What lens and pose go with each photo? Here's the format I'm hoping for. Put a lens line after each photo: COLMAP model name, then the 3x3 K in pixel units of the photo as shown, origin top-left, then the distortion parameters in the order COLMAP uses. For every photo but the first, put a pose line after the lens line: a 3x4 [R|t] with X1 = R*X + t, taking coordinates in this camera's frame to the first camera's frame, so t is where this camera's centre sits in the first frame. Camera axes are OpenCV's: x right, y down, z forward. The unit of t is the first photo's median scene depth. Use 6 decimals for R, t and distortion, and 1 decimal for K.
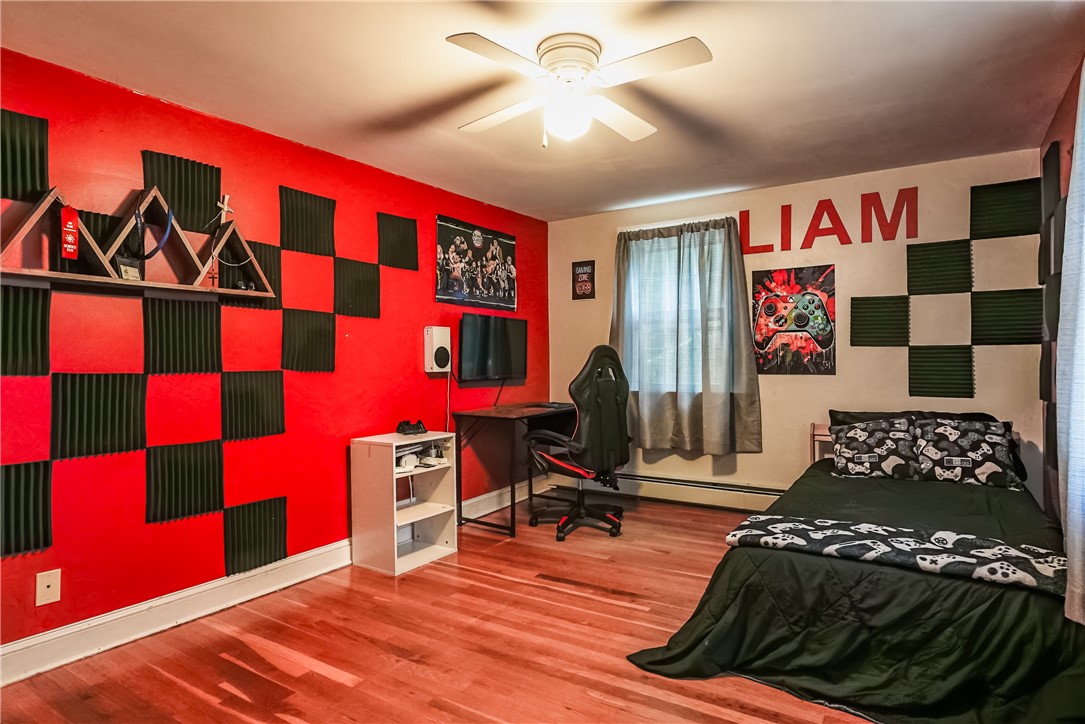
lens RADIAL K [[605.9, 0, 541.3], [0, 605.9, 366.7], [0, 0, 1]] dist [-0.004221, -0.001033]
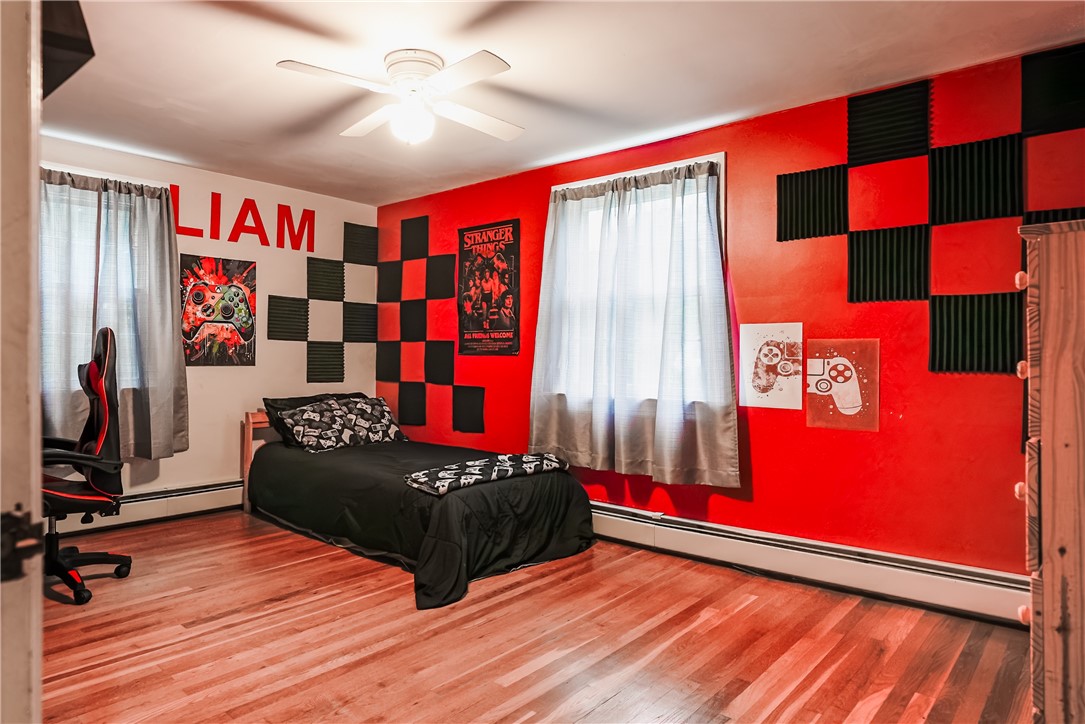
lens RADIAL K [[673.7, 0, 542.5], [0, 673.7, 362.0], [0, 0, 1]] dist [-0.002399, -0.000497]
pose [[0.129976, -0.000726, 0.991517, -0.624701], [0.001255, 0.999999, 0.000568, 0.006881], [-0.991516, 0.001170, 0.129977, 0.344356]]
